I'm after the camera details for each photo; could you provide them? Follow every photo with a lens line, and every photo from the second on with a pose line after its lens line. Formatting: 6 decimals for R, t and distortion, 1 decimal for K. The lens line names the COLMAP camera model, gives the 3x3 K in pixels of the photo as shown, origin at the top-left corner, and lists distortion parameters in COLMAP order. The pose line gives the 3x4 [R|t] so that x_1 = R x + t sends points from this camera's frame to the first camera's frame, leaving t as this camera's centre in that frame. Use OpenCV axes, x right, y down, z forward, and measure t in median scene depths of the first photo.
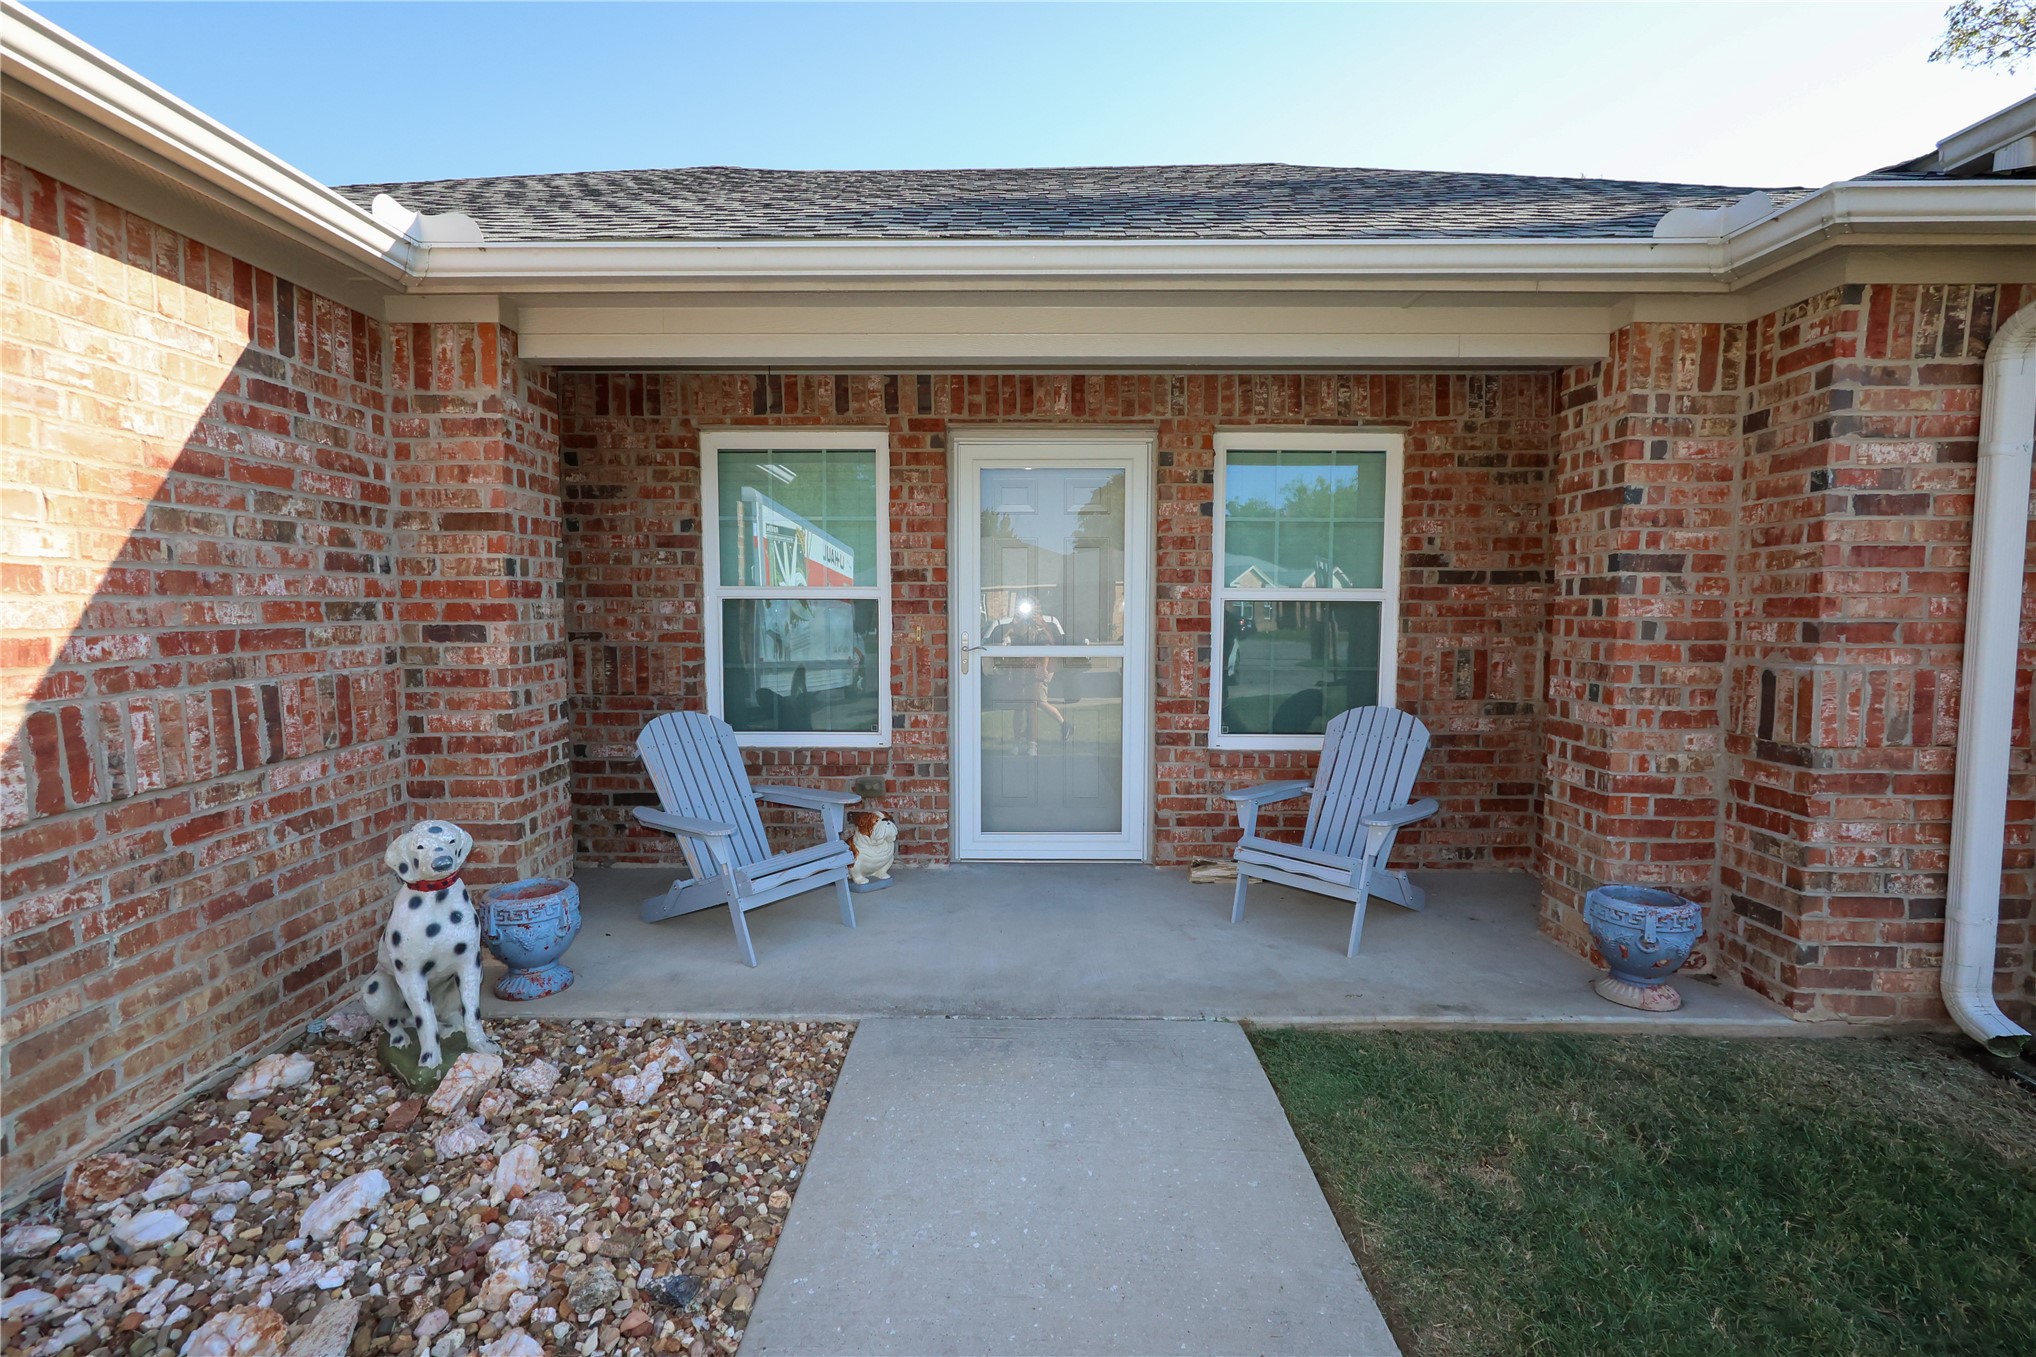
lens RADIAL K [[931.5, 0, 1018.0], [0, 931.5, 678.5], [0, 0, 1]] dist [-0.003461, 0.000125]
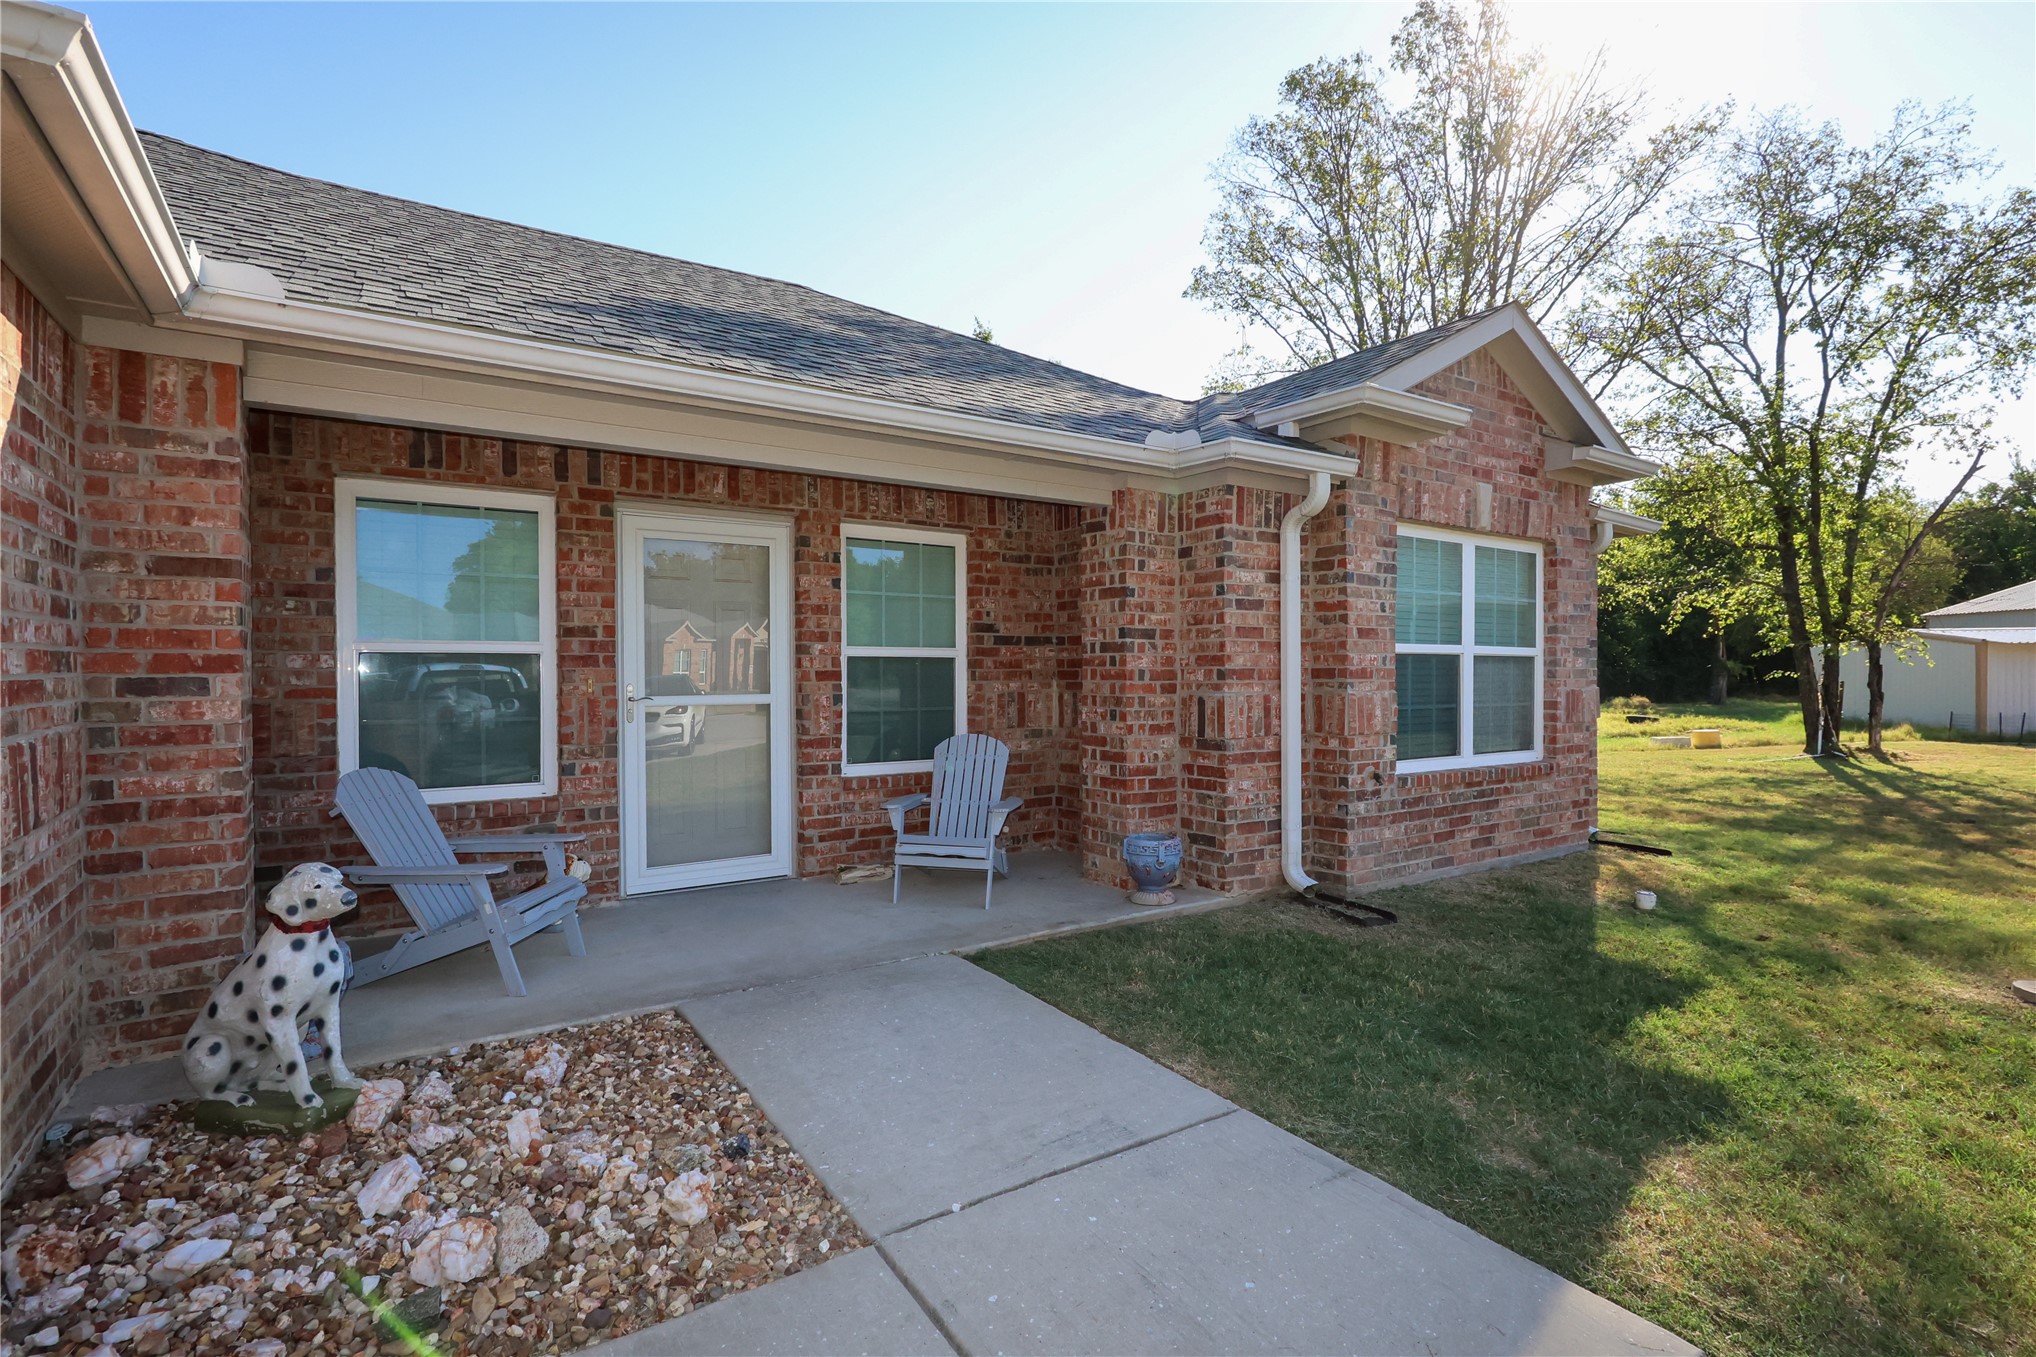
lens RADIAL K [[931.5, 0, 1018.0], [0, 931.5, 678.5], [0, 0, 1]] dist [-0.003461, 0.000125]
pose [[0.826853, -0.008931, 0.562348, -0.414163], [0.044967, 0.997723, -0.050272, 0.026593], [-0.560618, 0.066855, 0.825371, -0.220703]]
